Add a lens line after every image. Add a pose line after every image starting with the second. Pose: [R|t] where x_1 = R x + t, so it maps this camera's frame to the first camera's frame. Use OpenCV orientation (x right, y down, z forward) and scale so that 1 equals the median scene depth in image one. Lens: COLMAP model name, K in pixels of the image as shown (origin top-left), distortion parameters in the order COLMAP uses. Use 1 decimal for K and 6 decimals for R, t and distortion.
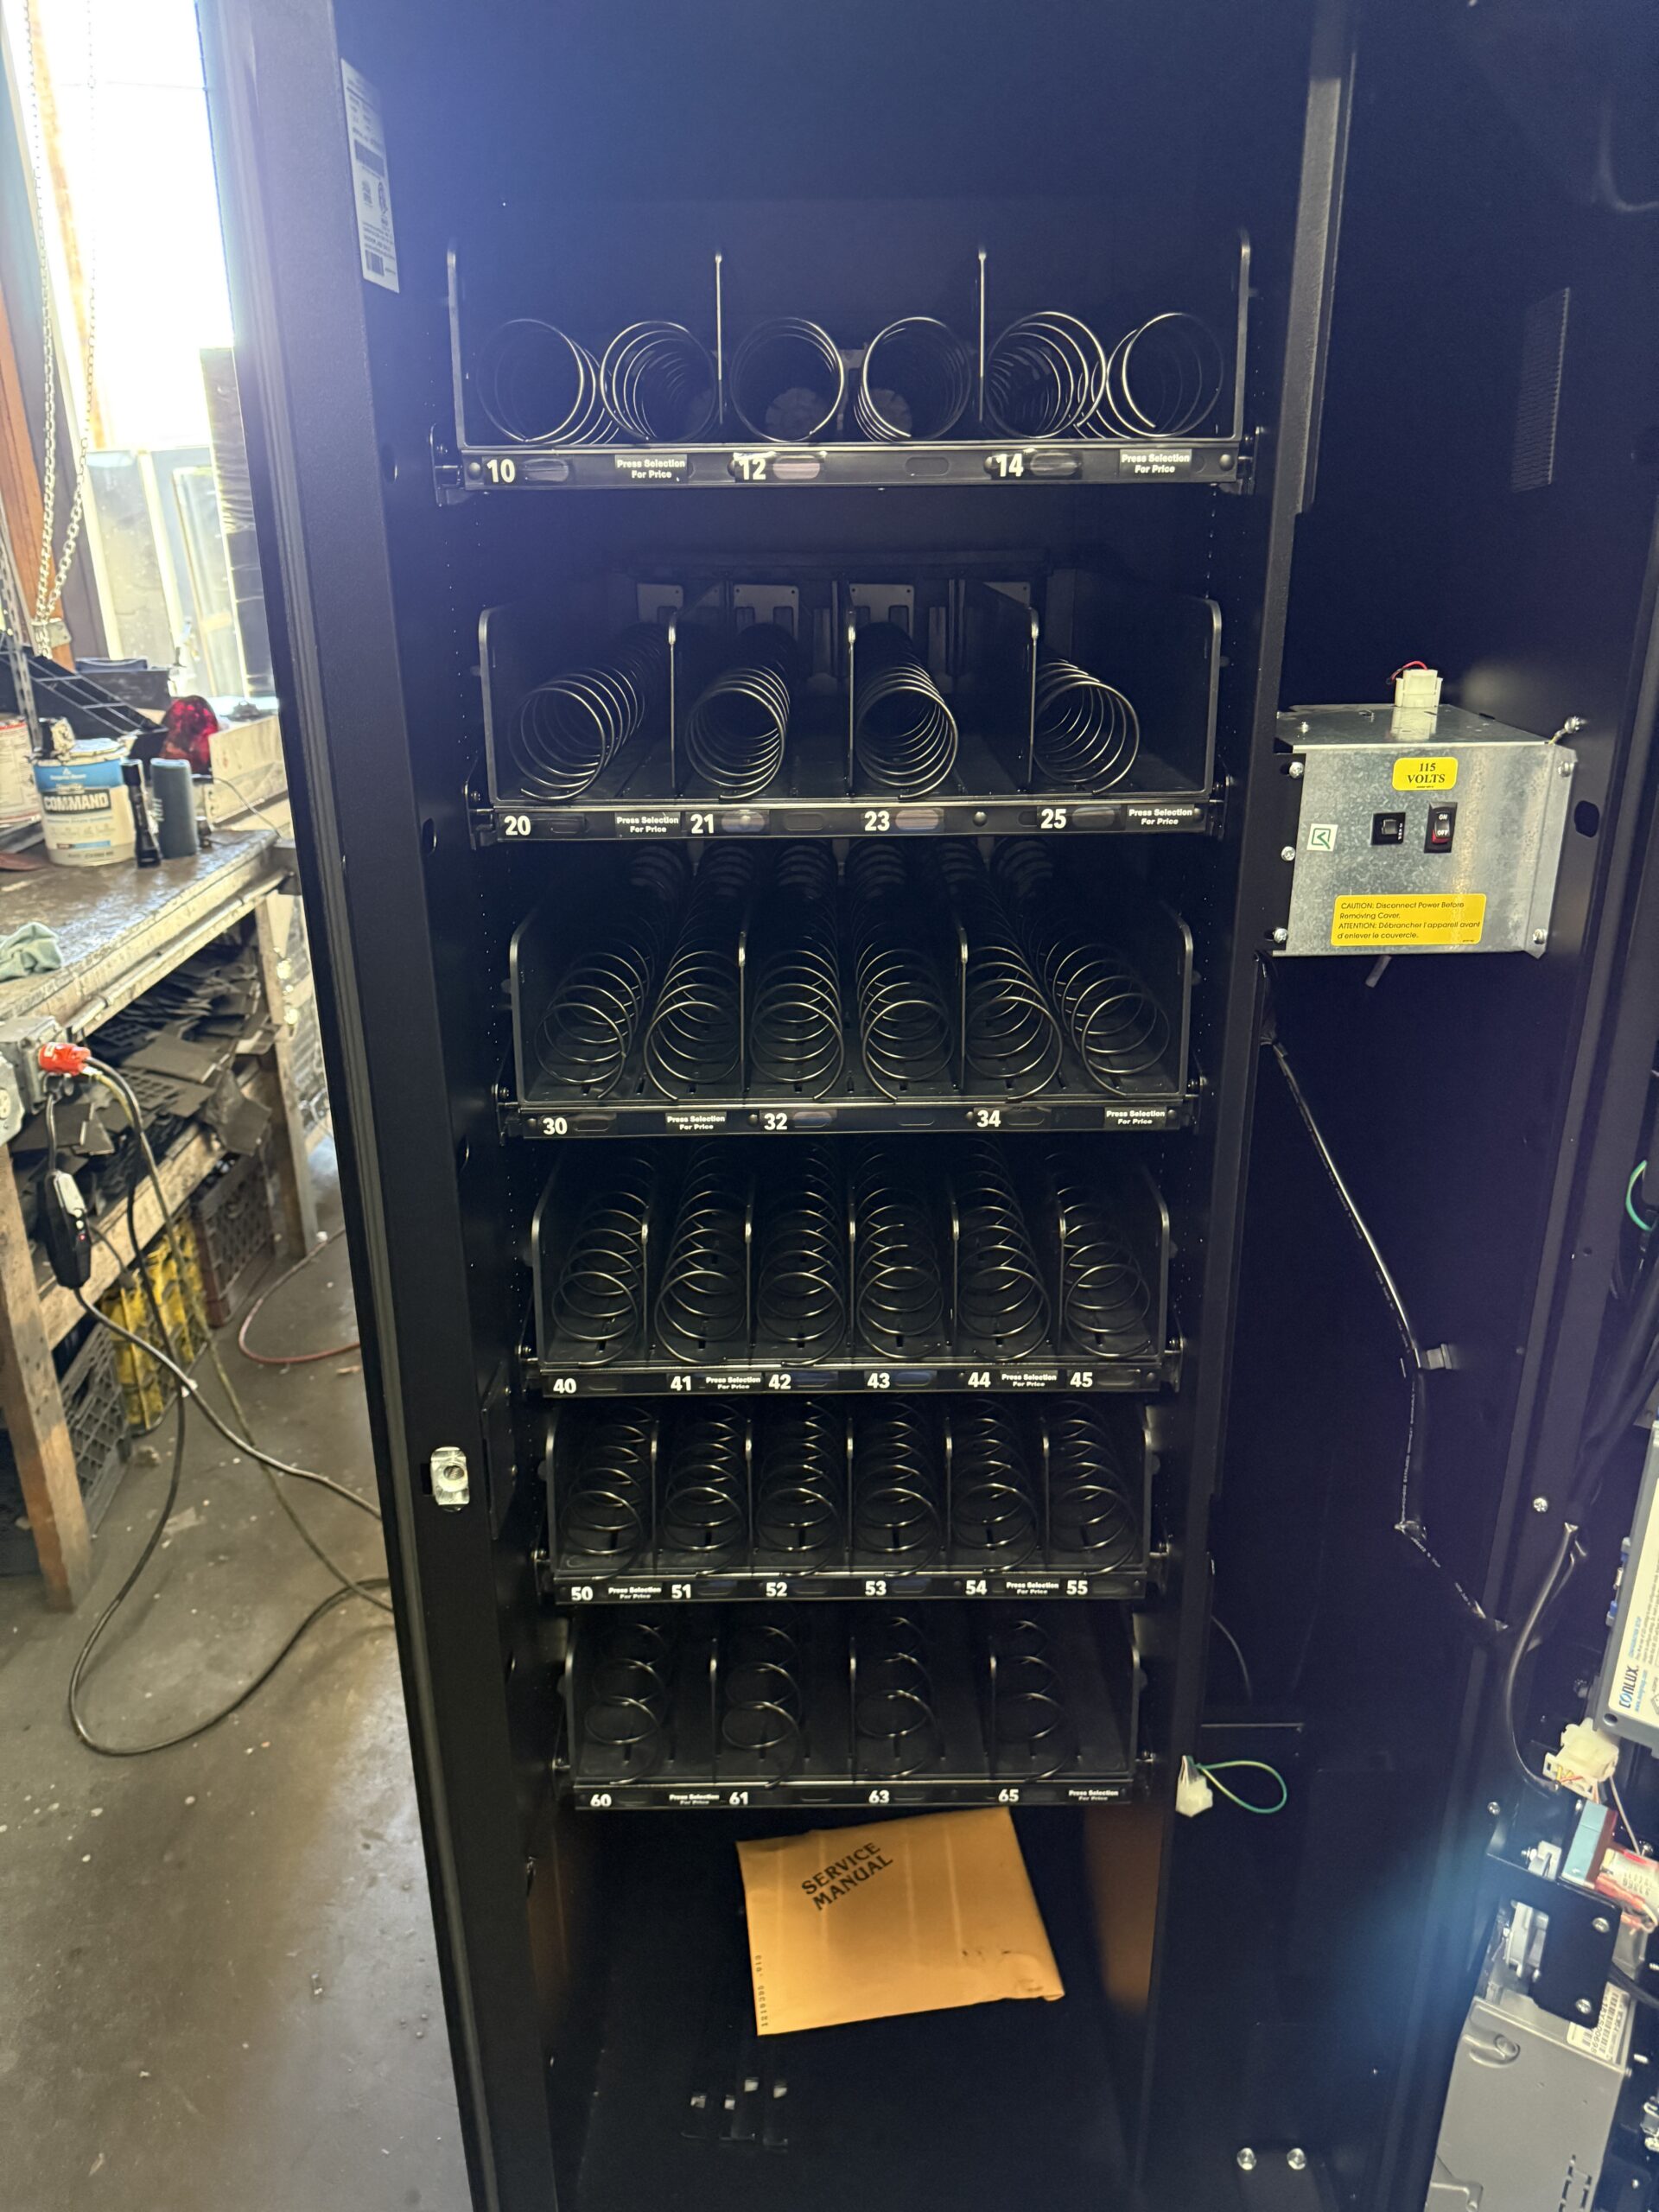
lens RADIAL K [[1598.9, 0, 824.1], [0, 1598.9, 1109.4], [0, 0, 1]] dist [0.017088, -0.017434]
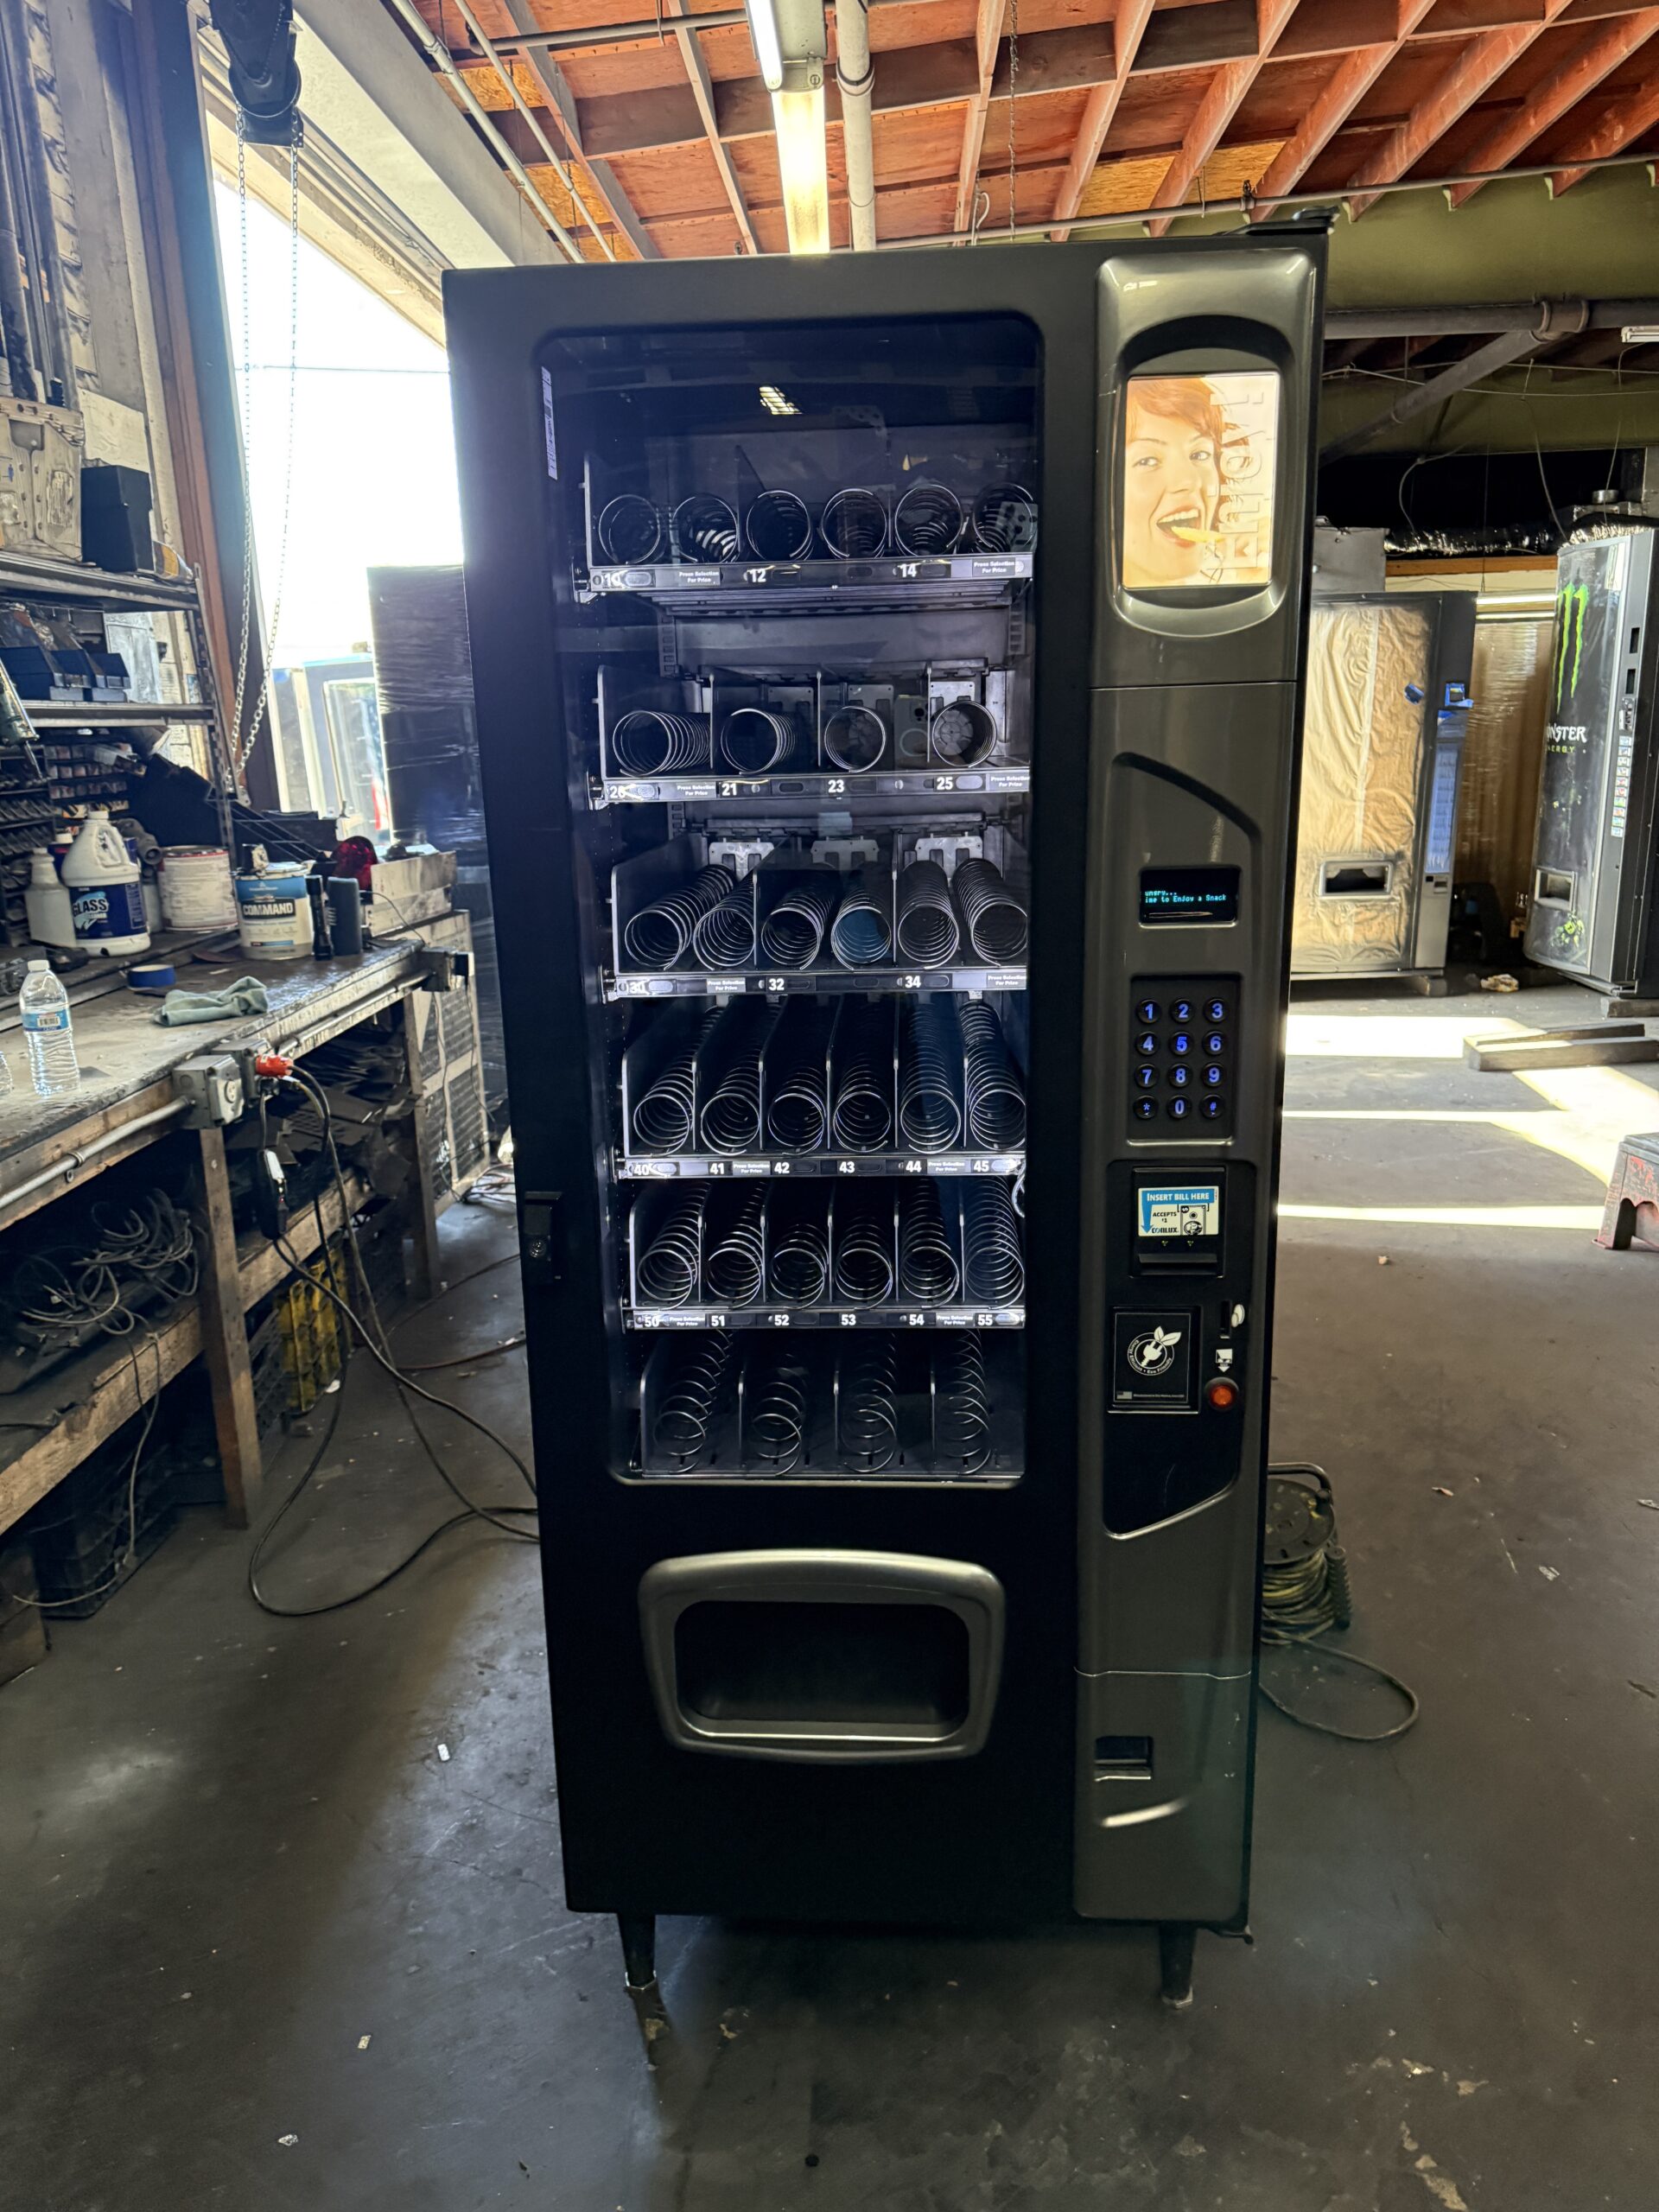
lens RADIAL K [[1598.9, 0, 826.5], [0, 1598.9, 1118.8], [0, 0, 1]] dist [0.017088, -0.017434]
pose [[0.998345, 0.004030, -0.057367, 0.036921], [-0.010734, 0.993070, -0.117036, 0.110901], [0.056498, 0.117458, 0.991469, -0.187590]]
